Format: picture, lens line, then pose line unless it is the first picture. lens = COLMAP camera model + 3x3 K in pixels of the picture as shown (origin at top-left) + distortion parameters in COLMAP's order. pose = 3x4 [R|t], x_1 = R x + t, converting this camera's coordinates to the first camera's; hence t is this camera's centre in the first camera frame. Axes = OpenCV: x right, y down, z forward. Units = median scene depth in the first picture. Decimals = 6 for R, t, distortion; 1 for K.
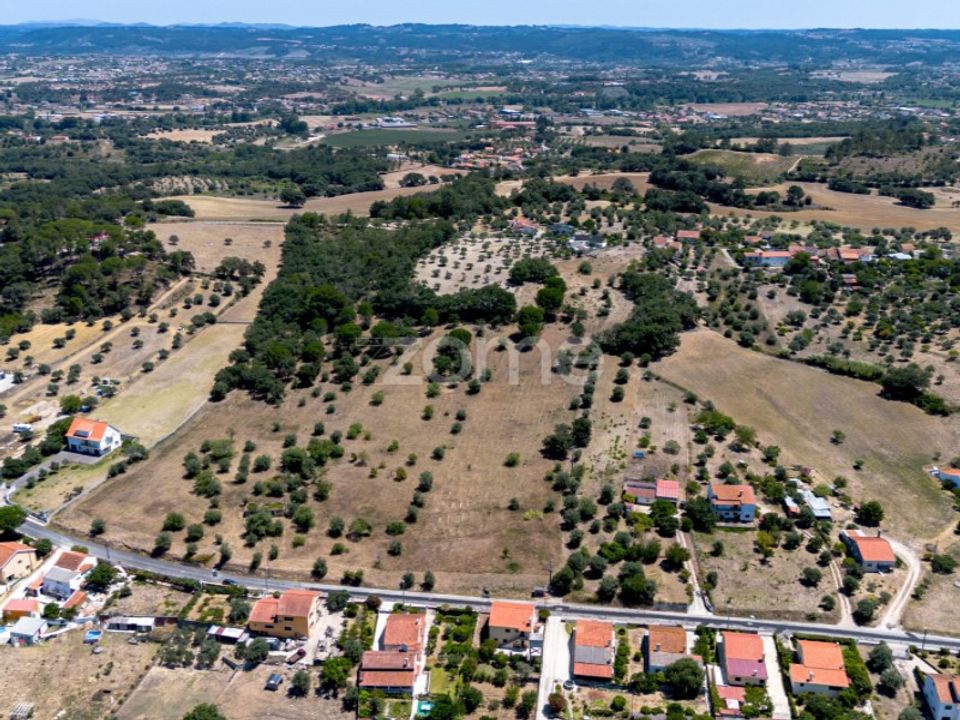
lens RADIAL K [[1247.8, 0, 477.7], [0, 1247.8, 359.8], [0, 0, 1]] dist [0.124596, -0.263556]
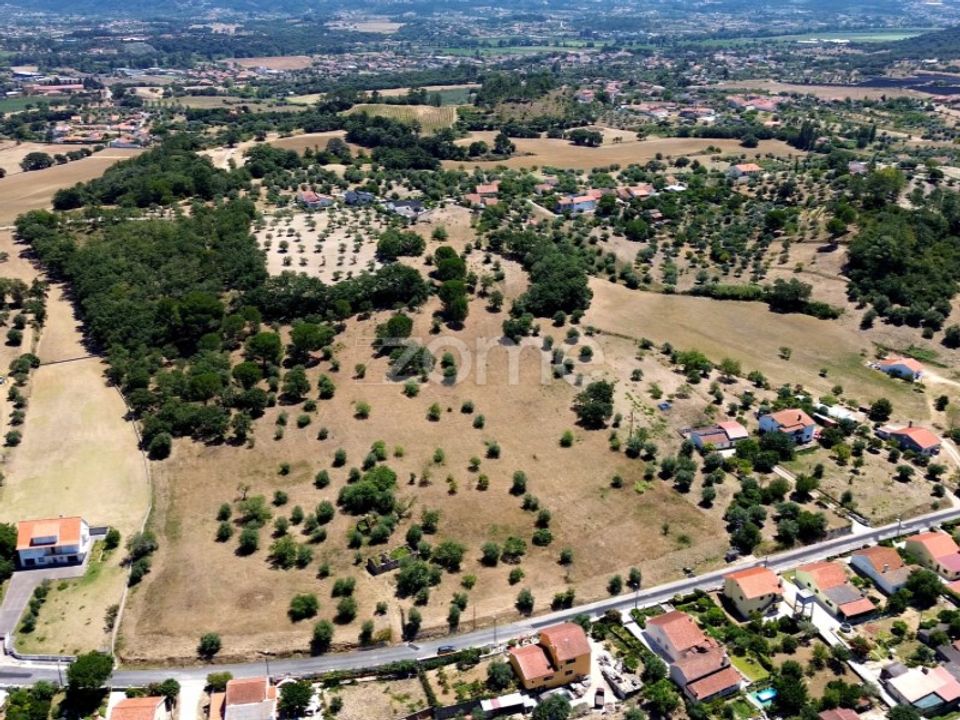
lens RADIAL K [[1247.8, 0, 477.7], [0, 1247.8, 359.8], [0, 0, 1]] dist [0.124596, -0.263556]
pose [[0.779100, -0.182185, 0.599843, -0.512739], [0.161059, 0.982893, 0.089336, -0.065018], [-0.605857, 0.027009, 0.795115, 0.257377]]
